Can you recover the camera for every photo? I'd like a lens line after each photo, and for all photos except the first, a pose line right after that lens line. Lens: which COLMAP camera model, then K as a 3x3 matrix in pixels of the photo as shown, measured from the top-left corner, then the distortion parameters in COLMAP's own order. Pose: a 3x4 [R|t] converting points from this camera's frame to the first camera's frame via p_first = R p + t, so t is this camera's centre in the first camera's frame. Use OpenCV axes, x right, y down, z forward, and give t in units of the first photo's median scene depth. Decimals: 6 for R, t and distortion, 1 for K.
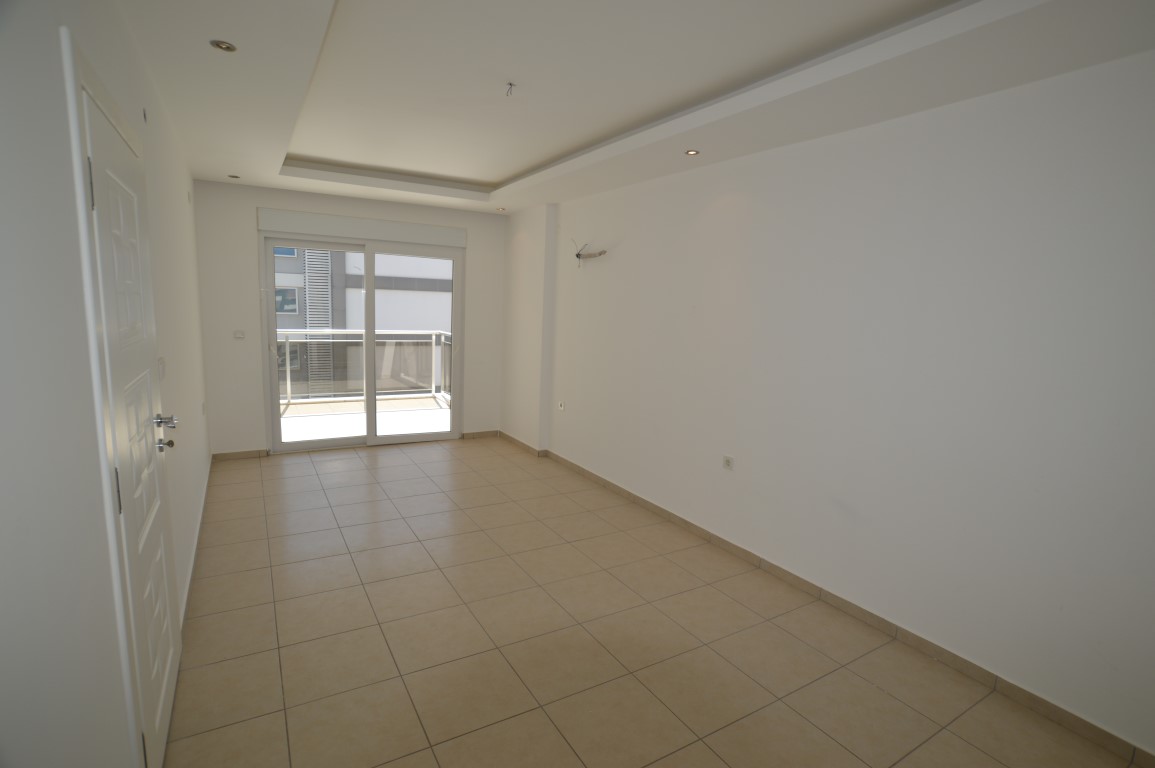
lens RADIAL K [[573.7, 0, 577.5], [0, 573.7, 384.0], [0, 0, 1]] dist [-0.002580, 0.000130]
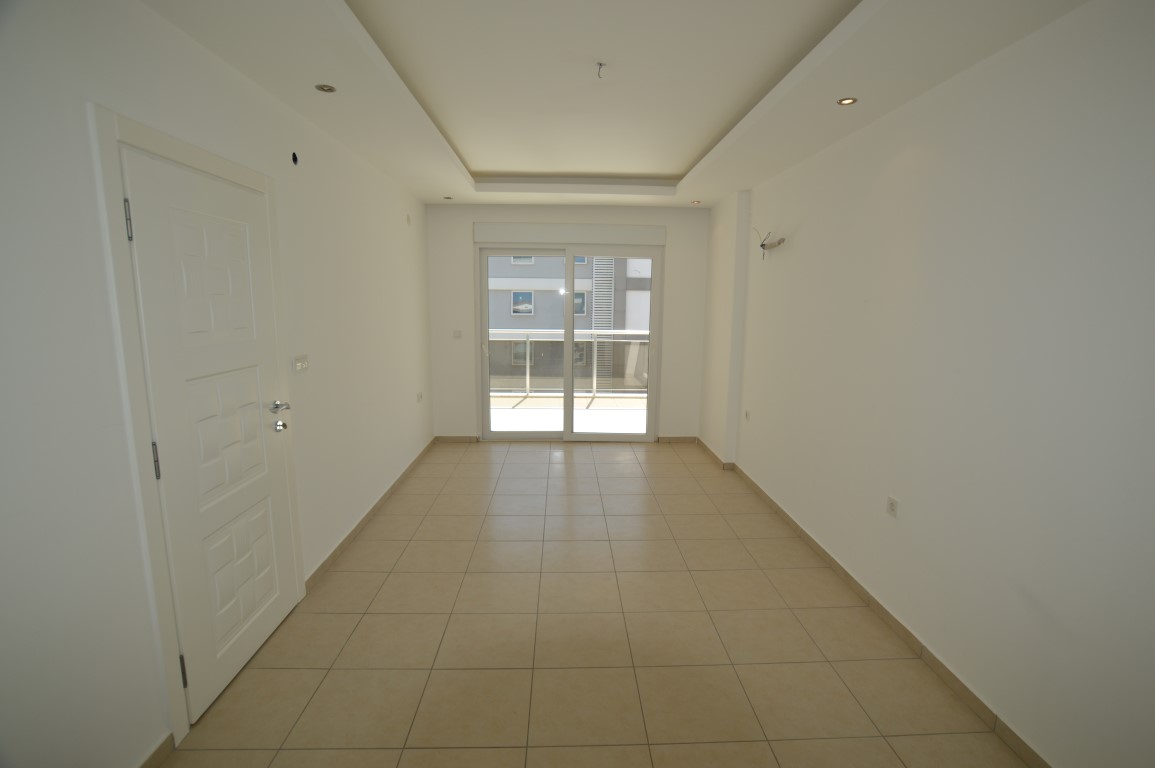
lens RADIAL K [[577.7, 0, 581.7], [0, 577.7, 377.6], [0, 0, 1]] dist [-0.000205, 0.000329]
pose [[0.886129, 0.039508, -0.461752, 0.144540], [-0.045076, 0.998983, -0.001030, -0.007975], [0.461242, 0.021726, 0.887008, 0.078799]]
